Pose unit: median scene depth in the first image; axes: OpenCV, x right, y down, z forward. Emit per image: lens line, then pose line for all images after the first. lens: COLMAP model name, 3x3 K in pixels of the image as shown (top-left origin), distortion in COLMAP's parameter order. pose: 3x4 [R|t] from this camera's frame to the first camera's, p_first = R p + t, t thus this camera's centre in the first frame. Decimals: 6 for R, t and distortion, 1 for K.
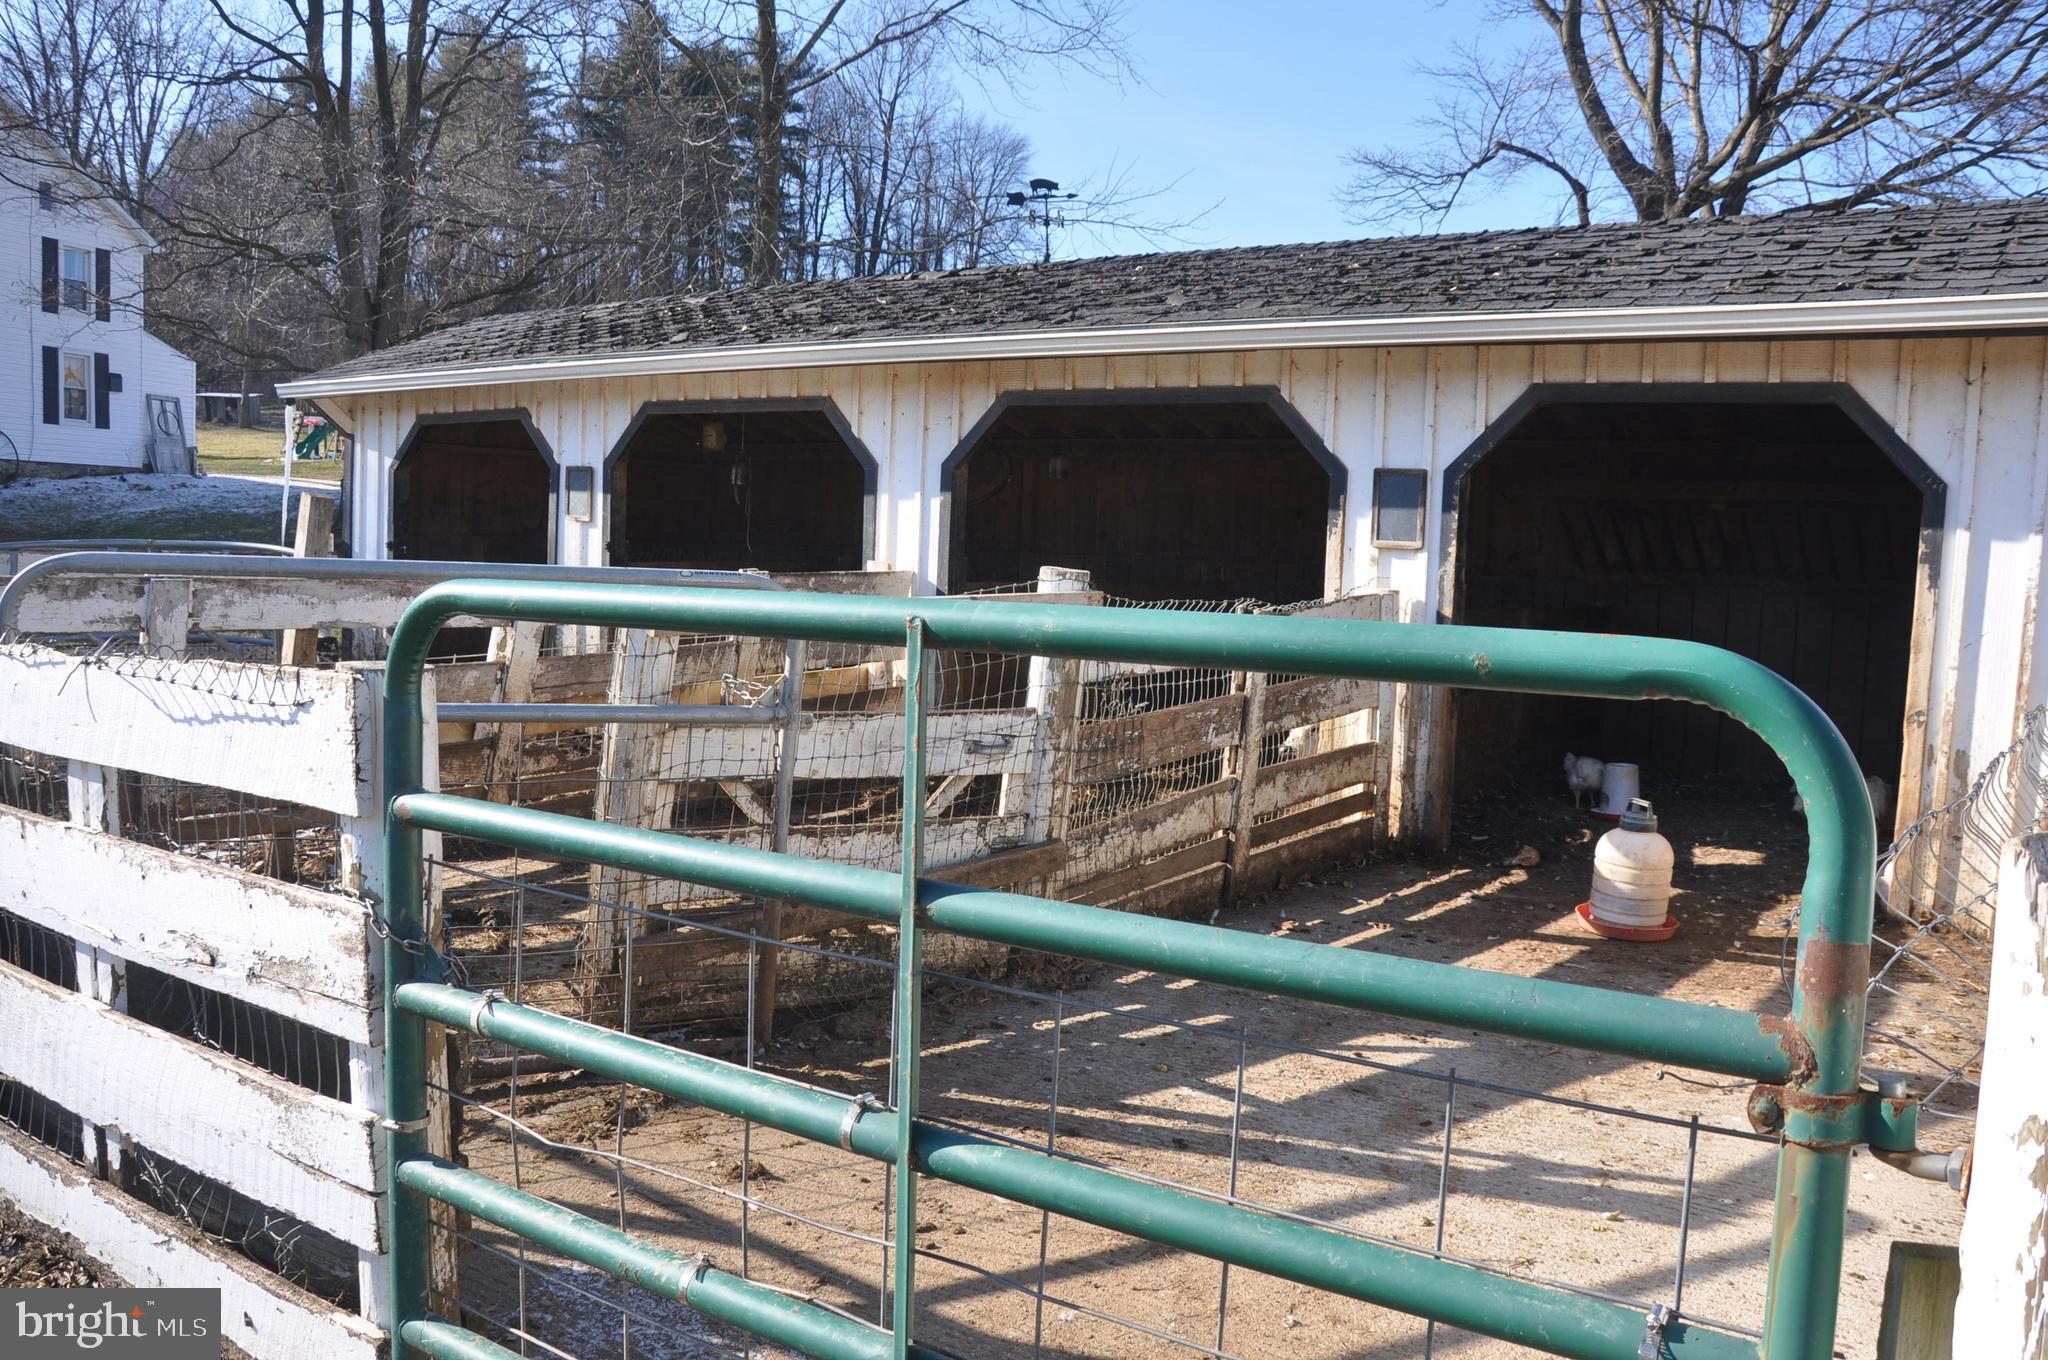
lens RADIAL K [[1604.1, 0, 1019.7], [0, 1604.1, 715.8], [0, 0, 1]] dist [-0.146896, 0.112605]
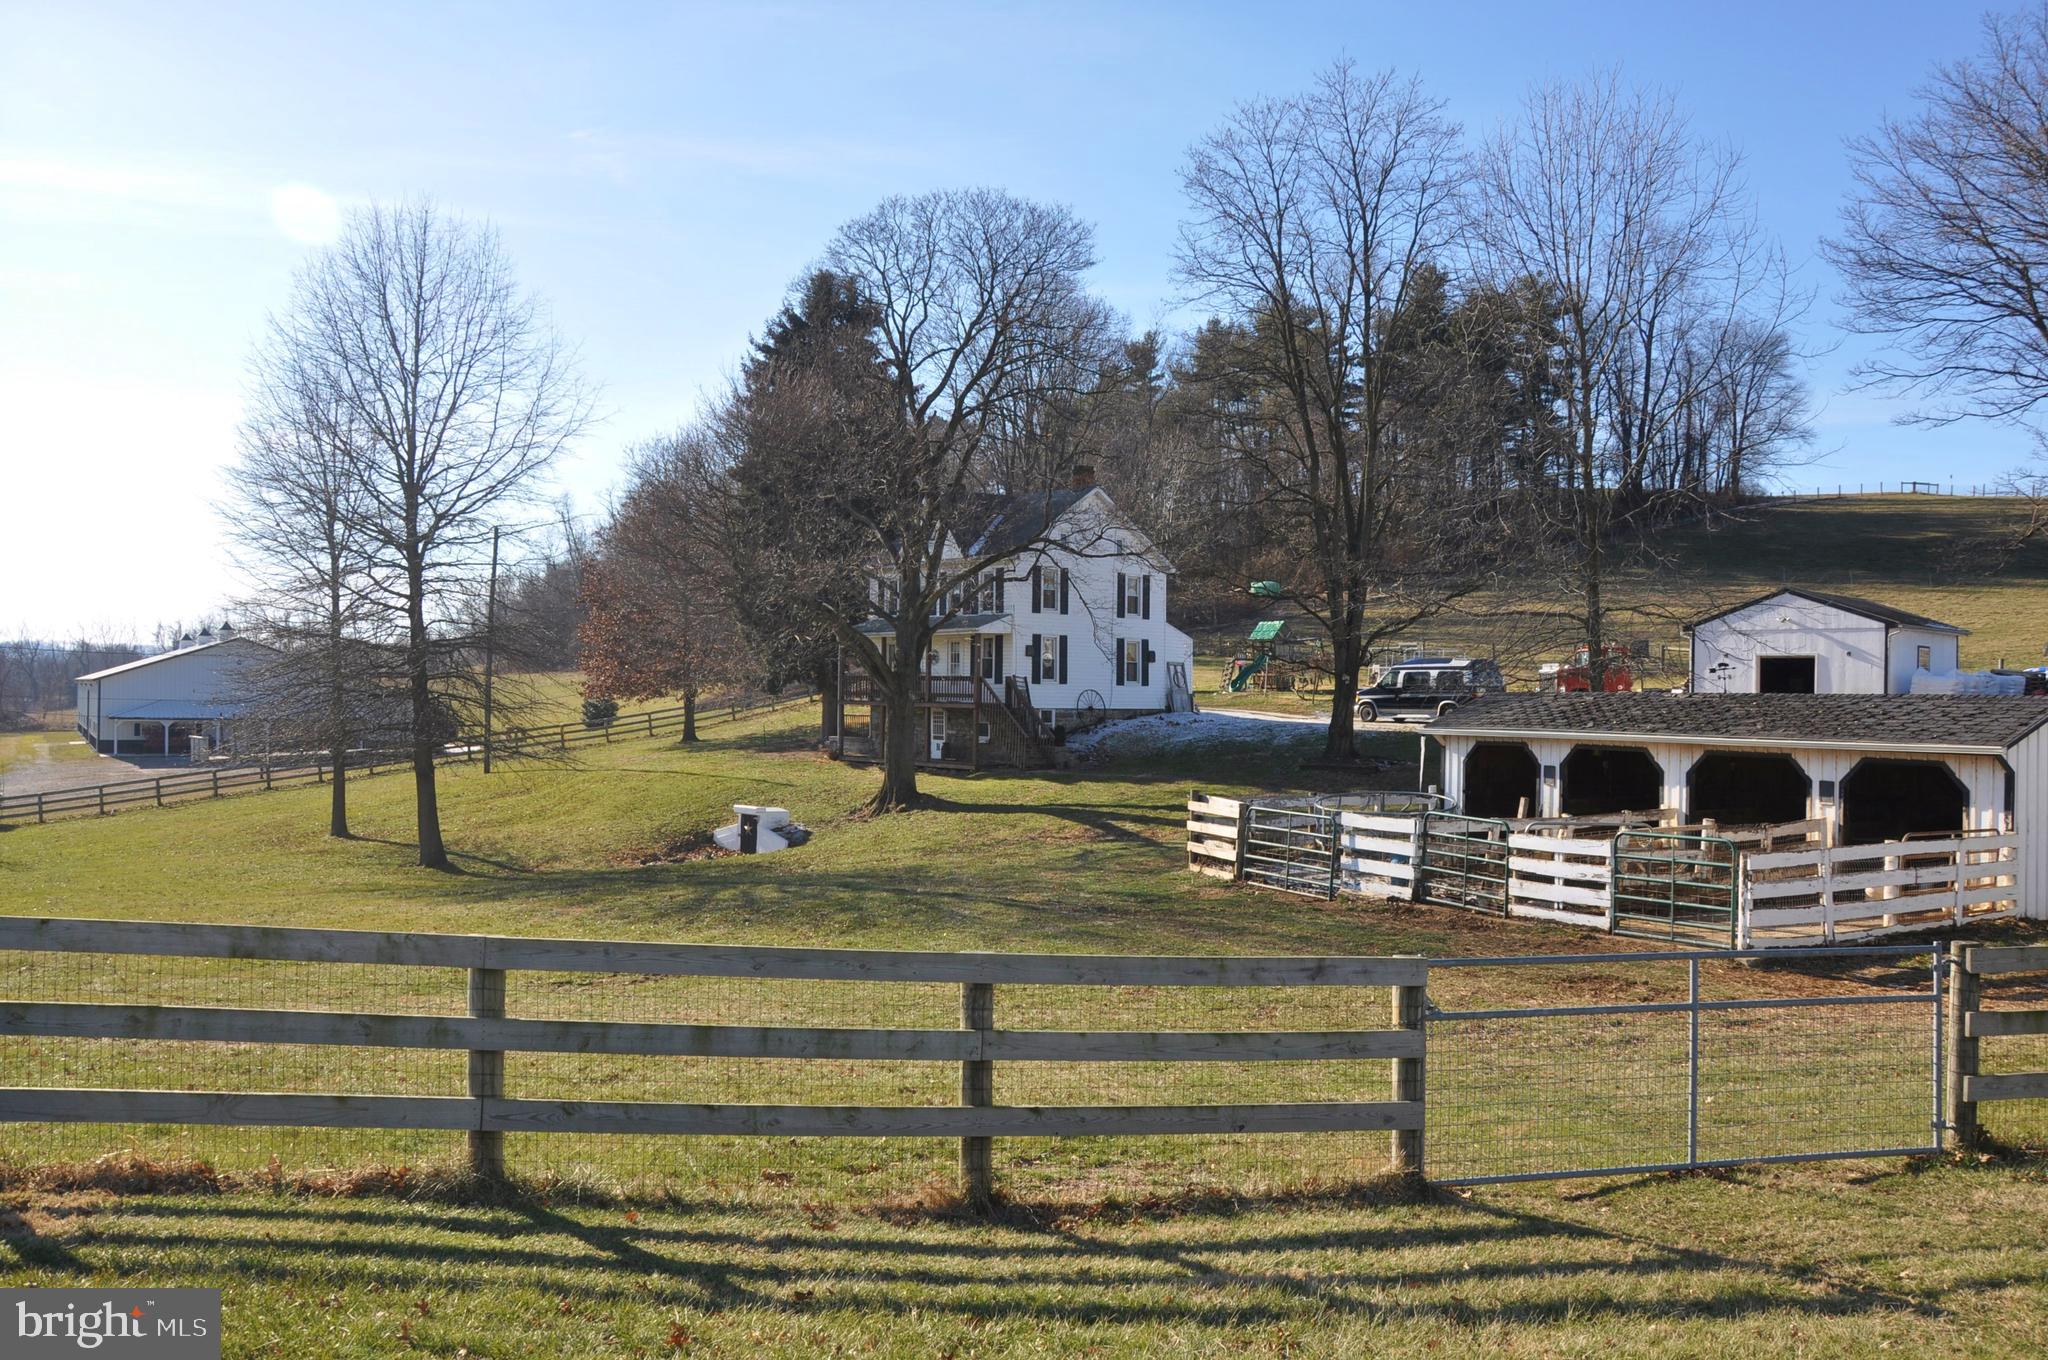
lens RADIAL K [[1604.1, 0, 1014.6], [0, 1604.1, 681.7], [0, 0, 1]] dist [-0.146896, 0.112605]
pose [[0.890324, -0.031673, -0.454225, 0.040963], [-0.026772, 0.992211, -0.121662, 0.015753], [0.454540, 0.120479, 0.882541, -0.528690]]
